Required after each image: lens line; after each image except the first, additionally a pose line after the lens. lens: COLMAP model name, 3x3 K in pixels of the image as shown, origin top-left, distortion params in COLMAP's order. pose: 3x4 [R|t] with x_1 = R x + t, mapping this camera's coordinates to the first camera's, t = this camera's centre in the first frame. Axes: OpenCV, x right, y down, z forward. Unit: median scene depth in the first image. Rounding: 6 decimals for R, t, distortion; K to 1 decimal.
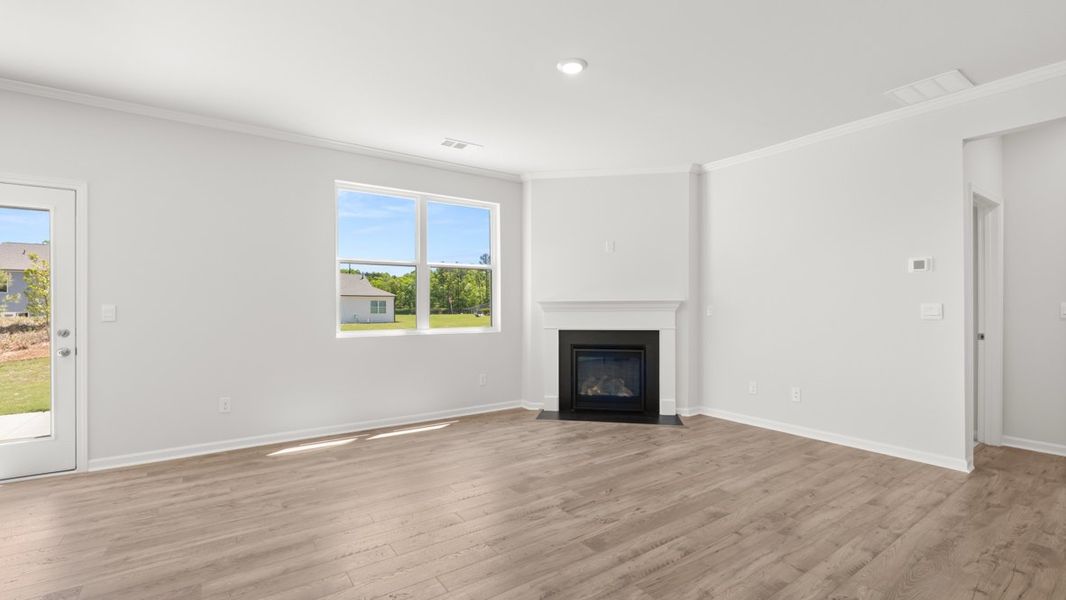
lens RADIAL K [[468.8, 0, 533.0], [0, 468.8, 300.0], [0, 0, 1]] dist [-0.001563, -0.000109]
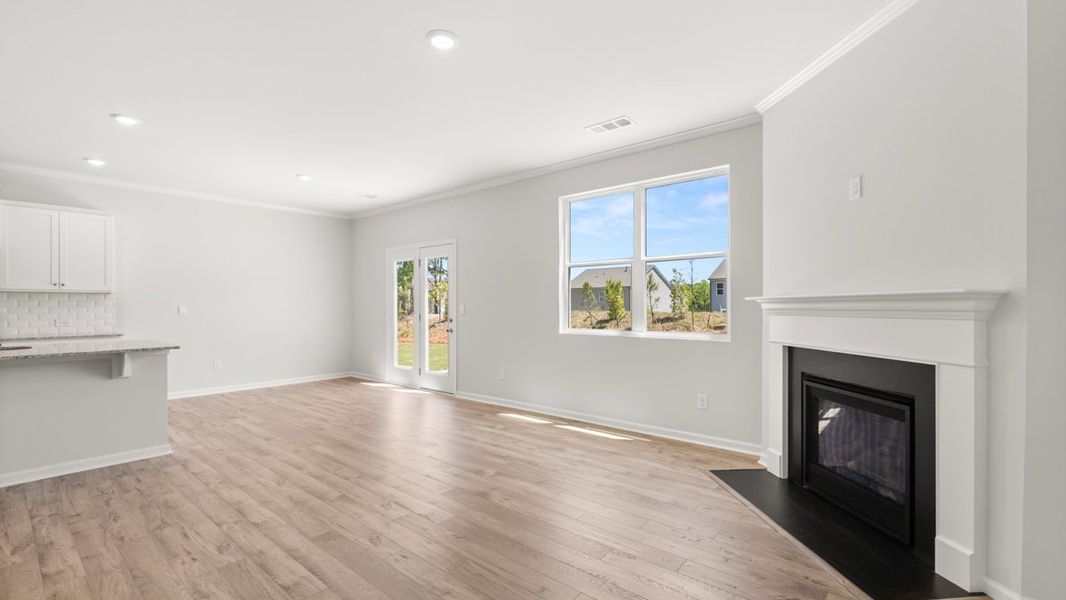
lens RADIAL K [[468.8, 0, 533.0], [0, 468.8, 300.0], [0, 0, 1]] dist [-0.001563, -0.000109]
pose [[0.239881, -0.011120, -0.970739, 0.650439], [0.014871, 0.999859, -0.007779, 0.005996], [0.970688, -0.012570, 0.240013, 0.622299]]
